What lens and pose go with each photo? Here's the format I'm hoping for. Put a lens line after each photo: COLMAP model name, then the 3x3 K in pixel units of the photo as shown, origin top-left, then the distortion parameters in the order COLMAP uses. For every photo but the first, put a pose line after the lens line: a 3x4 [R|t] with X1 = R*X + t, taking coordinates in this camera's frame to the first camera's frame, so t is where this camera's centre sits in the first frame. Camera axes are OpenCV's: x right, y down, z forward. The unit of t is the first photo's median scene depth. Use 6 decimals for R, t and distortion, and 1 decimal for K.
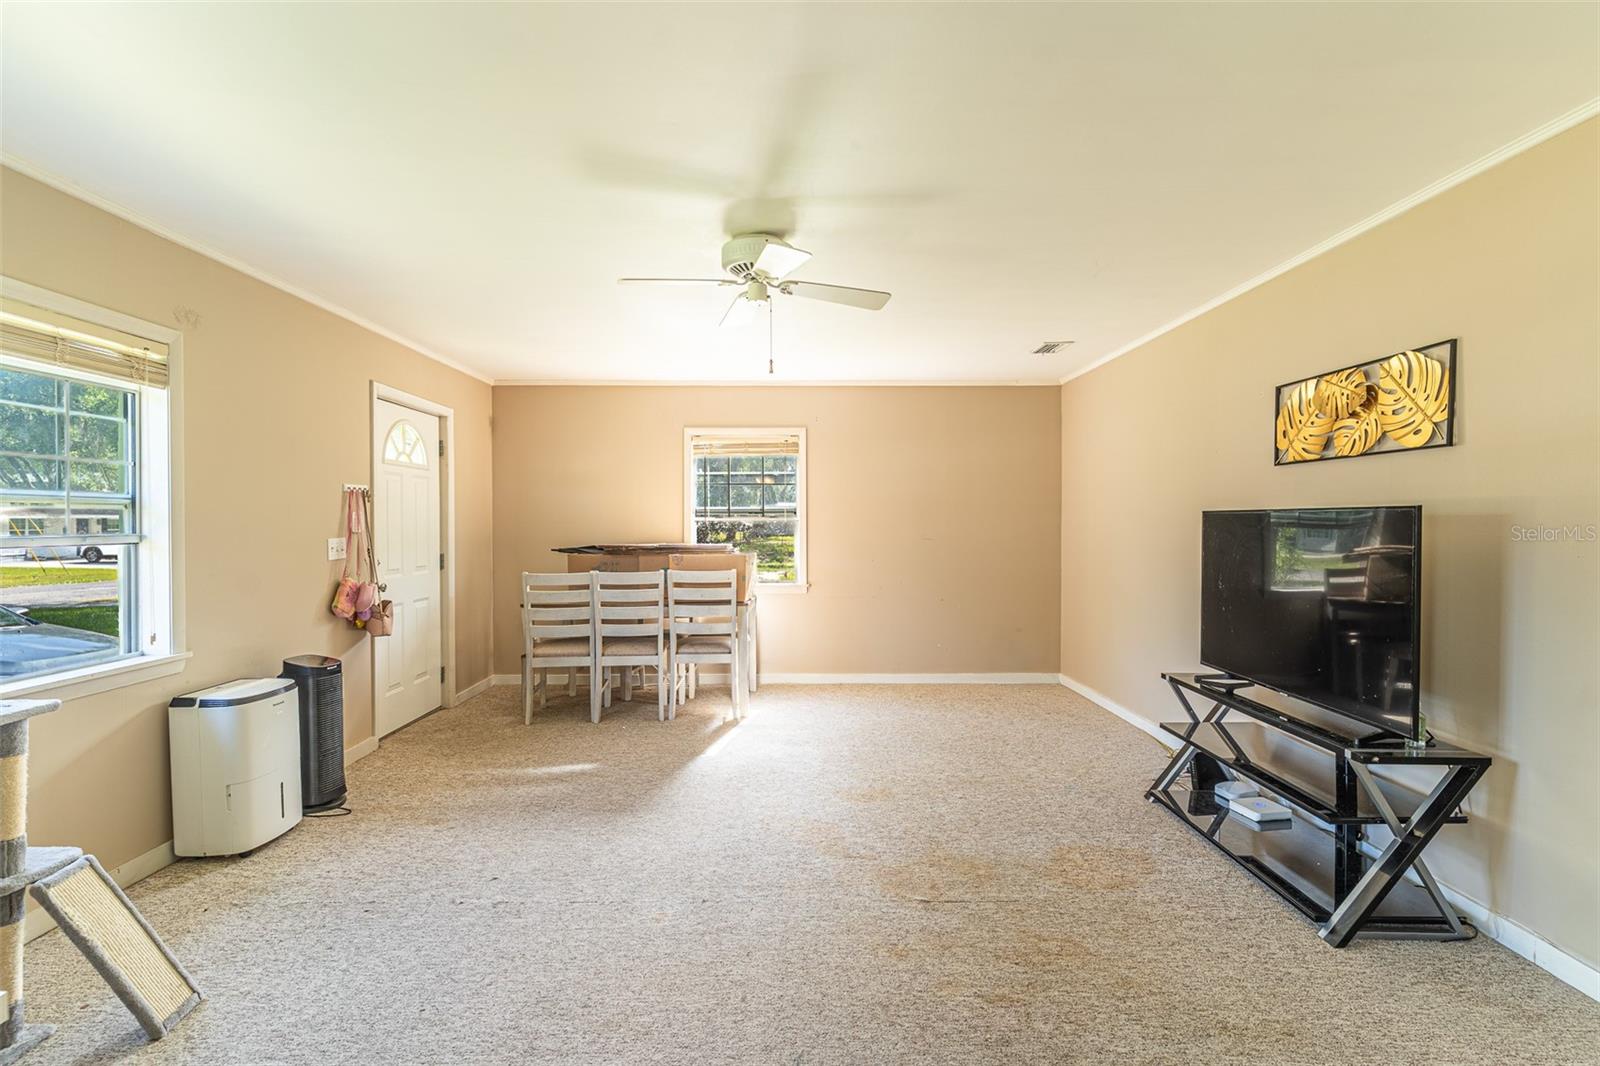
lens RADIAL K [[769.3, 0, 791.5], [0, 769.3, 534.7], [0, 0, 1]] dist [0.024415, -0.000091]
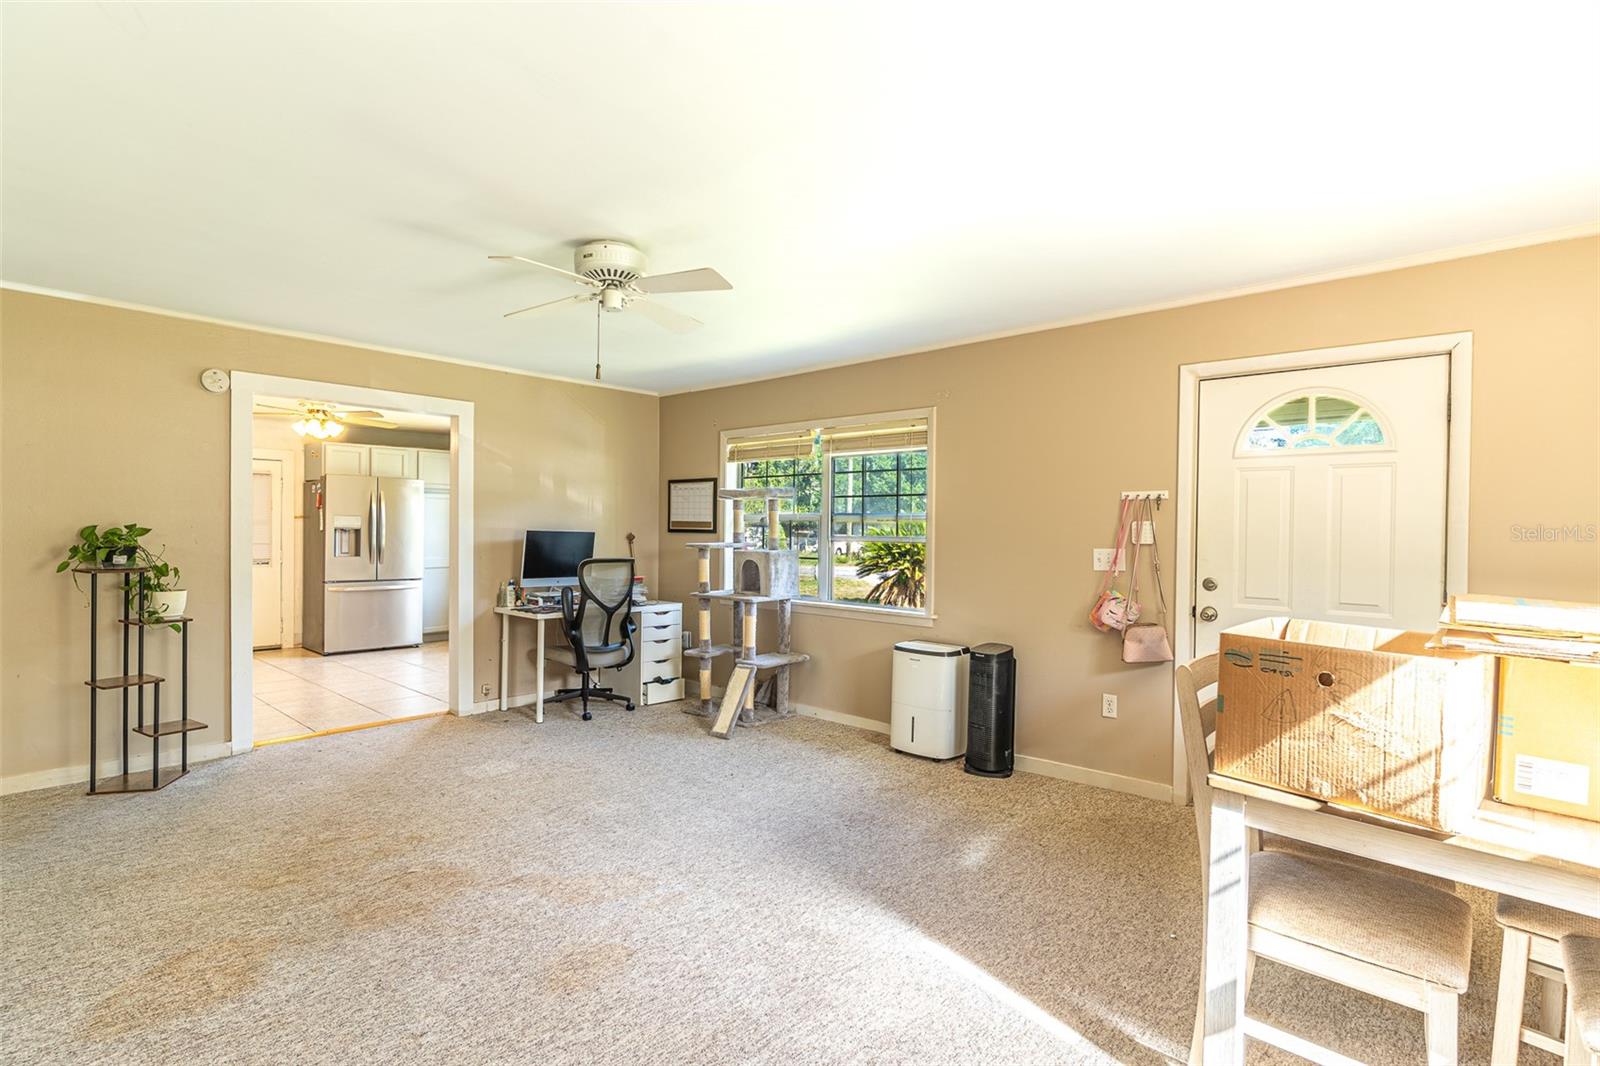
lens RADIAL K [[767.9, 0, 796.8], [0, 767.9, 532.0], [0, 0, 1]] dist [-0.001427, -0.000373]
pose [[-0.676118, -0.005162, -0.736775, 0.467325], [-0.024846, 0.999566, 0.015798, -0.027558], [0.736374, 0.028987, -0.675953, 1.641108]]
